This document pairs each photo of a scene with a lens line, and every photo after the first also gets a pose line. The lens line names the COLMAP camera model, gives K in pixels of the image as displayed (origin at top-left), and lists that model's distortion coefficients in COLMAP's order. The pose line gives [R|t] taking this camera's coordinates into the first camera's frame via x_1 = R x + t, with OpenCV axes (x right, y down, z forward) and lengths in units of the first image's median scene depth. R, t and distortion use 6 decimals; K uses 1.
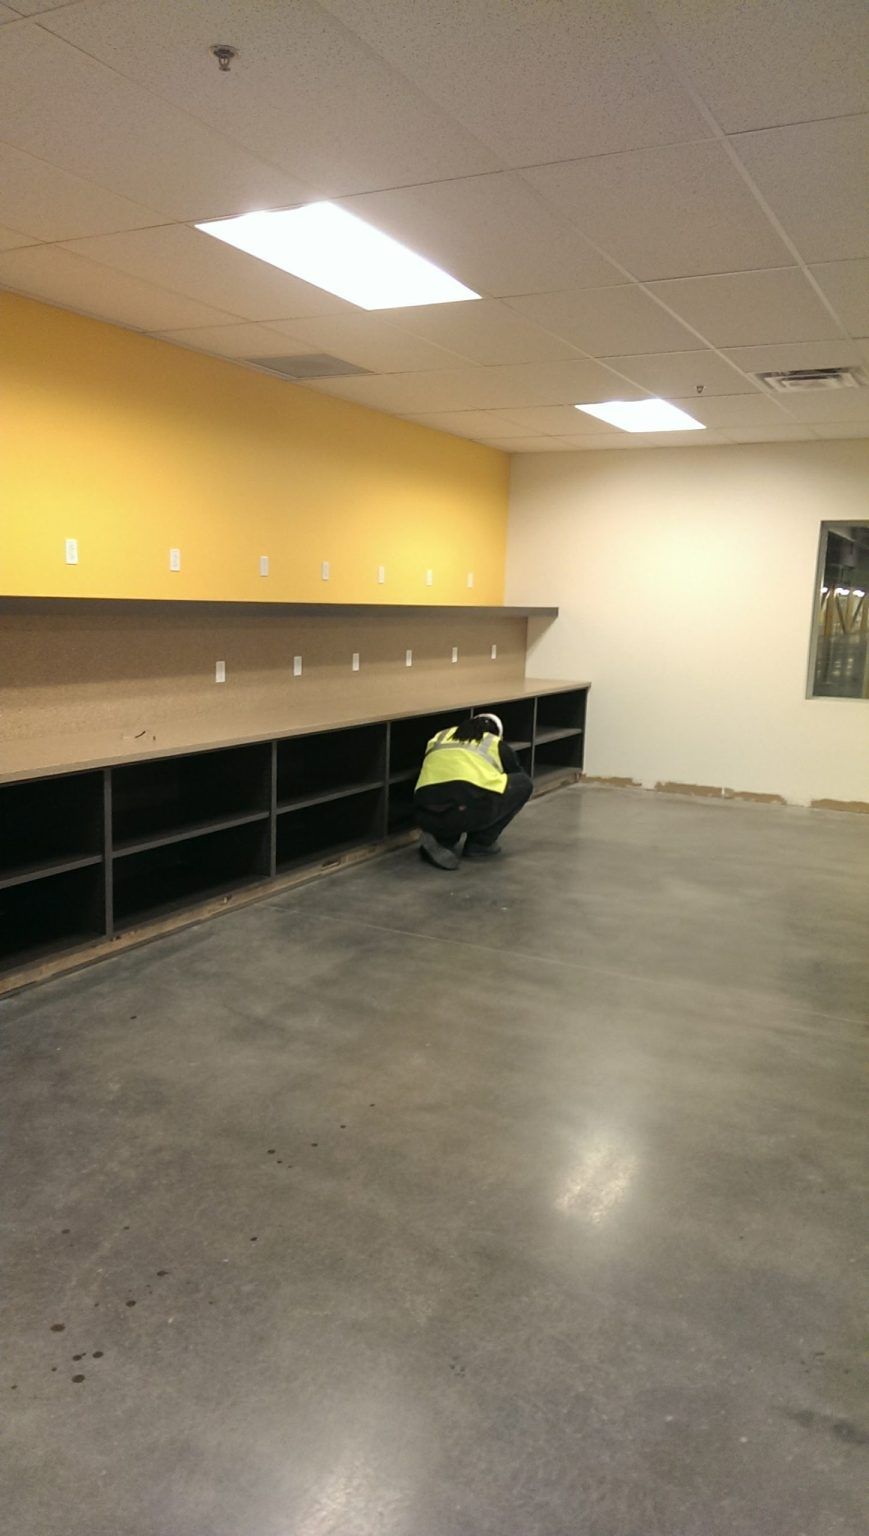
lens RADIAL K [[1097.8, 0, 435.7], [0, 1097.8, 767.0], [0, 0, 1]] dist [0.005327, -0.003340]
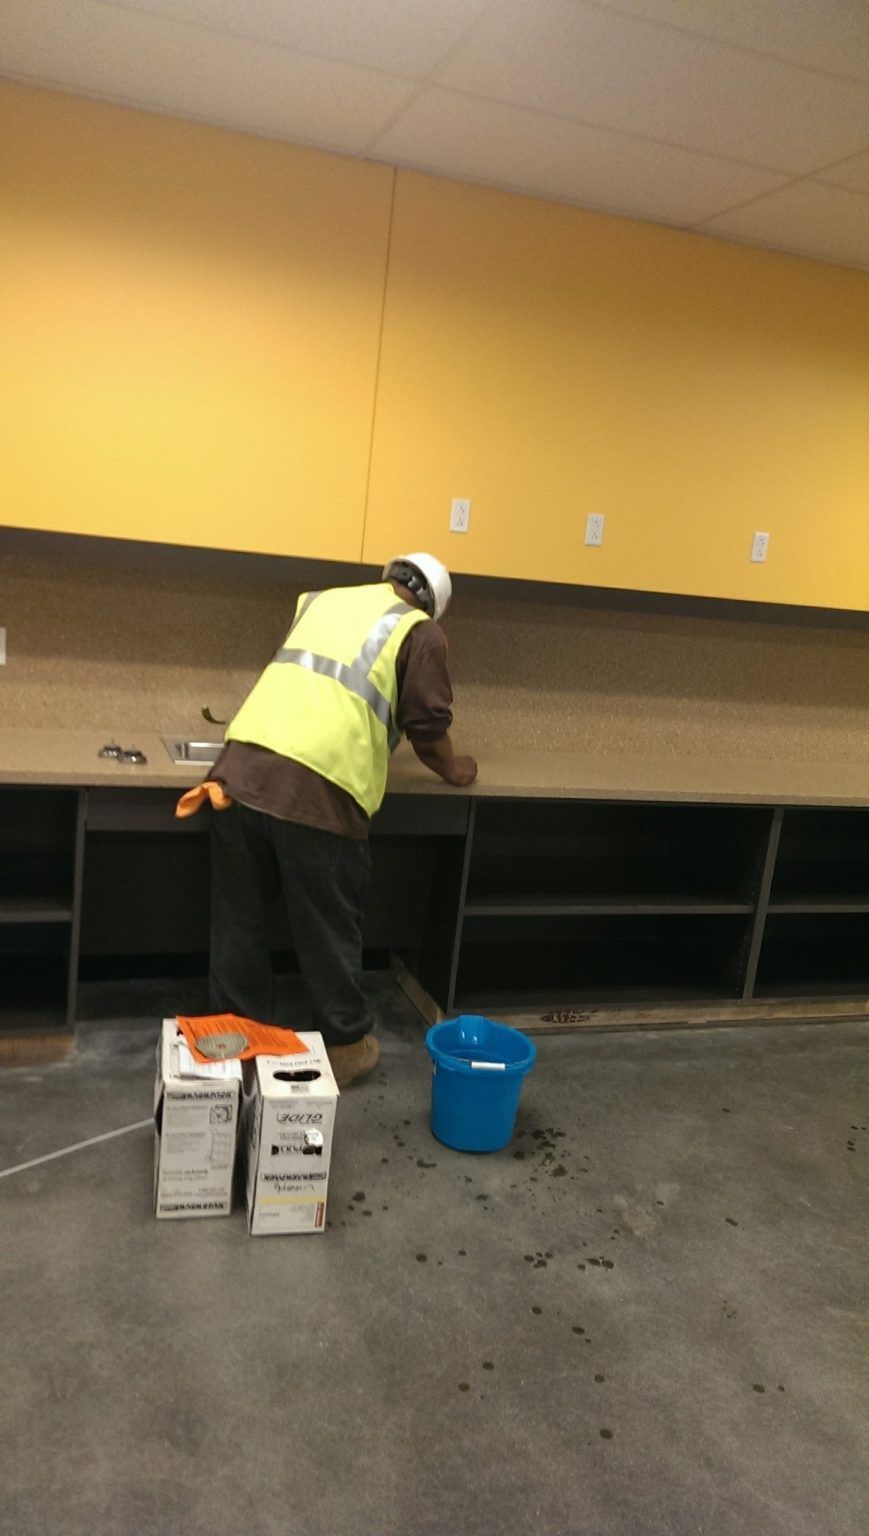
lens RADIAL K [[1097.8, 0, 432.6], [0, 1097.8, 771.2], [0, 0, 1]] dist [0.005327, -0.003340]
pose [[0.682618, 0.168158, -0.711165, 0.122245], [-0.178830, 0.982015, 0.060550, -0.031572], [0.708557, 0.085845, 0.700412, 0.236609]]
